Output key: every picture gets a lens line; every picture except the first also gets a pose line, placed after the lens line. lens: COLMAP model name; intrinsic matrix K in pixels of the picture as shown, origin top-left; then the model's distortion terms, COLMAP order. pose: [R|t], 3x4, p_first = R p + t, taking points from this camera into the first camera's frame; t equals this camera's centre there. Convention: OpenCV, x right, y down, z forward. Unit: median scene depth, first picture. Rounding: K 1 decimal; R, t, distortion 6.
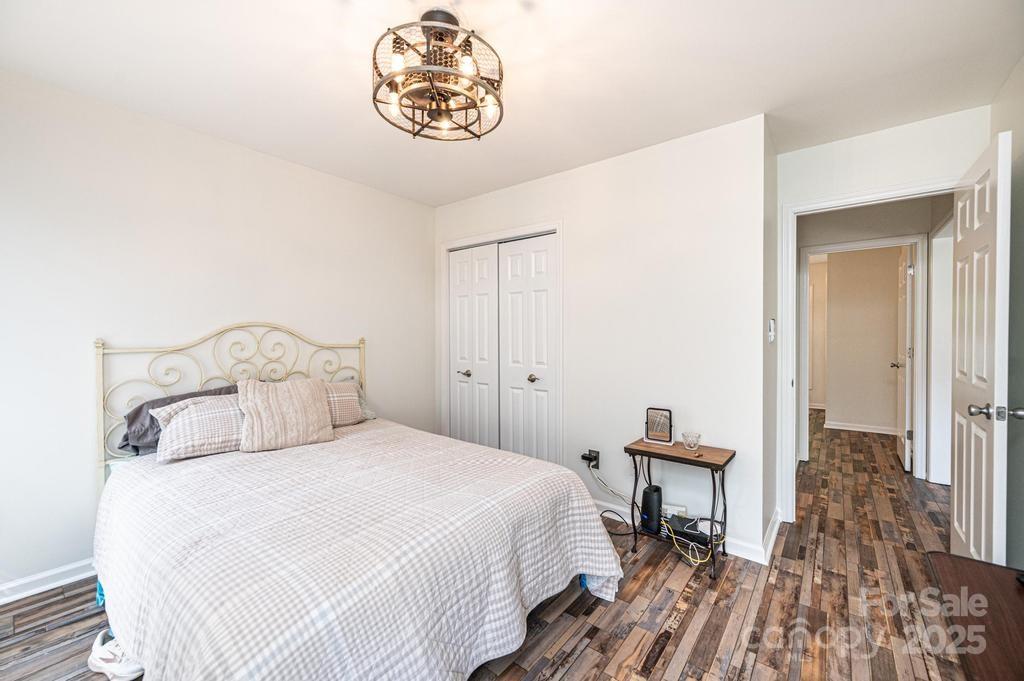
lens RADIAL K [[407.5, 0, 512.0], [0, 407.5, 340.5], [0, 0, 1]] dist [-0.000072, -0.000290]
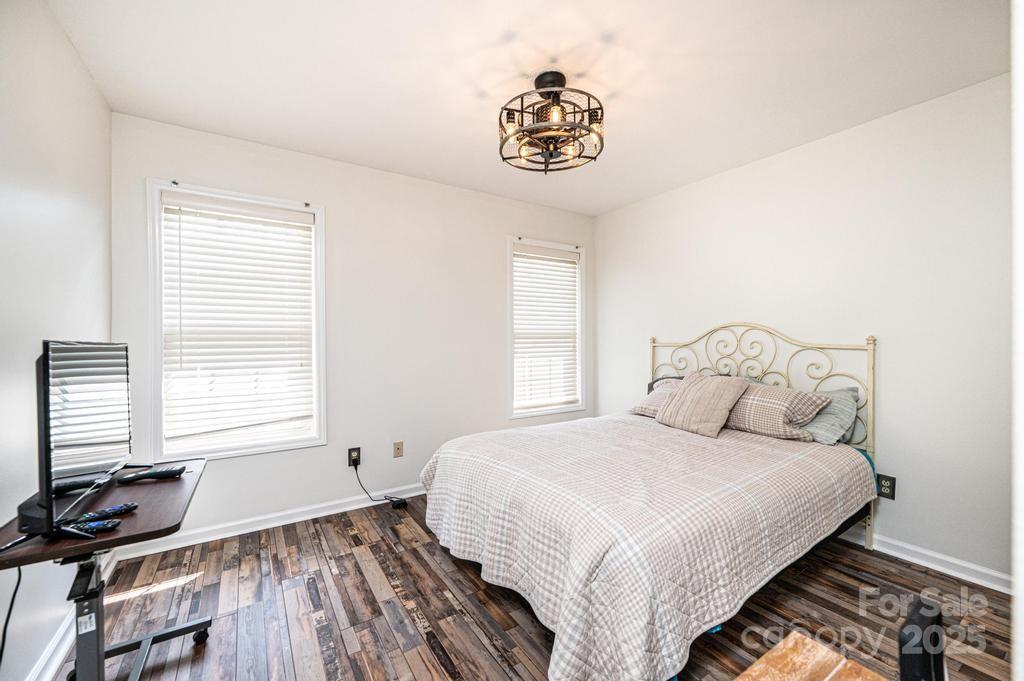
lens RADIAL K [[407.5, 0, 512.0], [0, 407.5, 340.5], [0, 0, 1]] dist [-0.000072, -0.000290]
pose [[-0.314557, 0.011079, -0.949174, 0.708407], [-0.002311, 0.999920, 0.012437, -0.008734], [0.949236, 0.006106, -0.314507, 0.879748]]
